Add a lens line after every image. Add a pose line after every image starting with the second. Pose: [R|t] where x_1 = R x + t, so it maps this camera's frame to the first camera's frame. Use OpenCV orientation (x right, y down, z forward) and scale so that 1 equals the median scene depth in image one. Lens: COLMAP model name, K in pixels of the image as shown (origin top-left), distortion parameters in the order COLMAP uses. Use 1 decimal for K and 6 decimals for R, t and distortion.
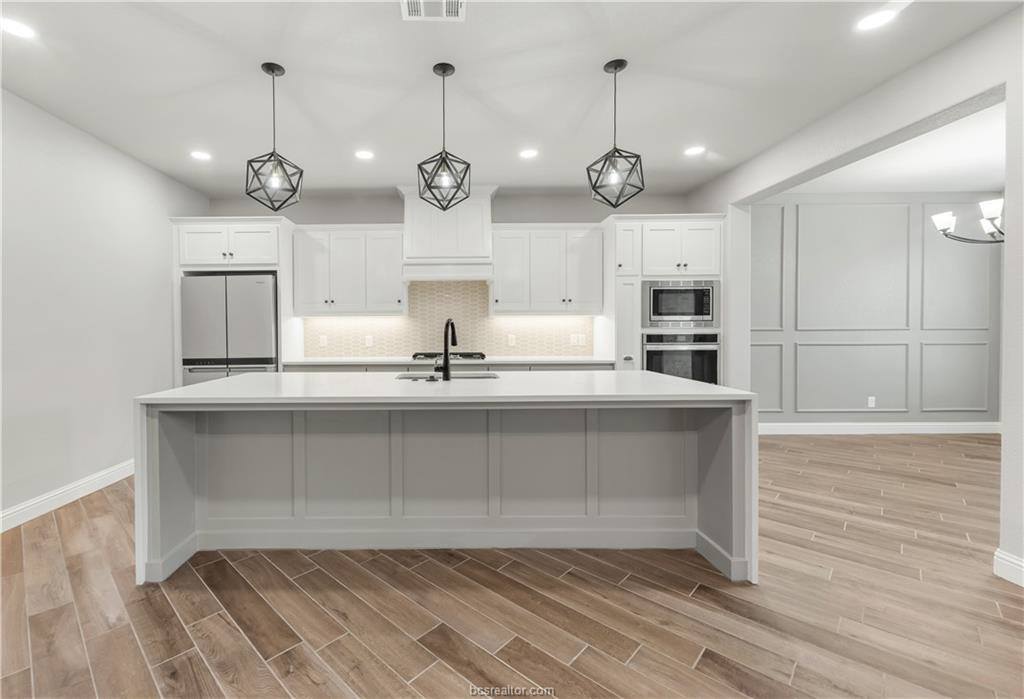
lens RADIAL K [[440.9, 0, 449.0], [0, 440.9, 334.0], [0, 0, 1]] dist [-0.000170, -0.000820]
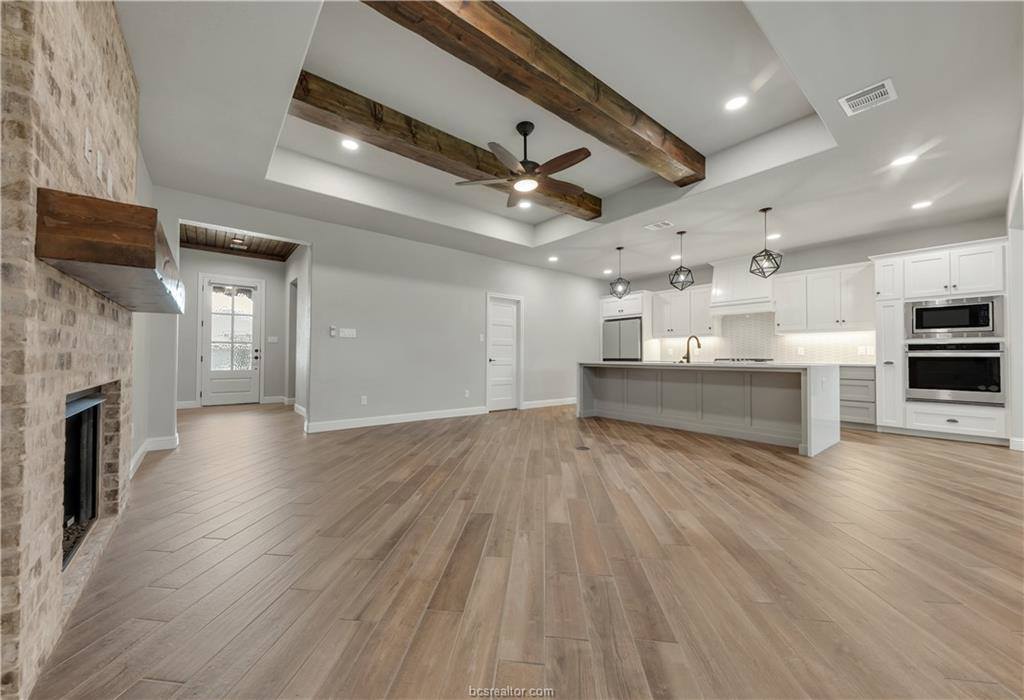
lens RADIAL K [[376.2, 0, 505.3], [0, 376.2, 351.0], [0, 0, 1]] dist [0.000338, -0.000008]
pose [[0.638315, -0.005156, -0.769758, 0.548705], [-0.014265, 0.999727, -0.018525, 0.058017], [0.769643, 0.022806, 0.638067, -0.602216]]
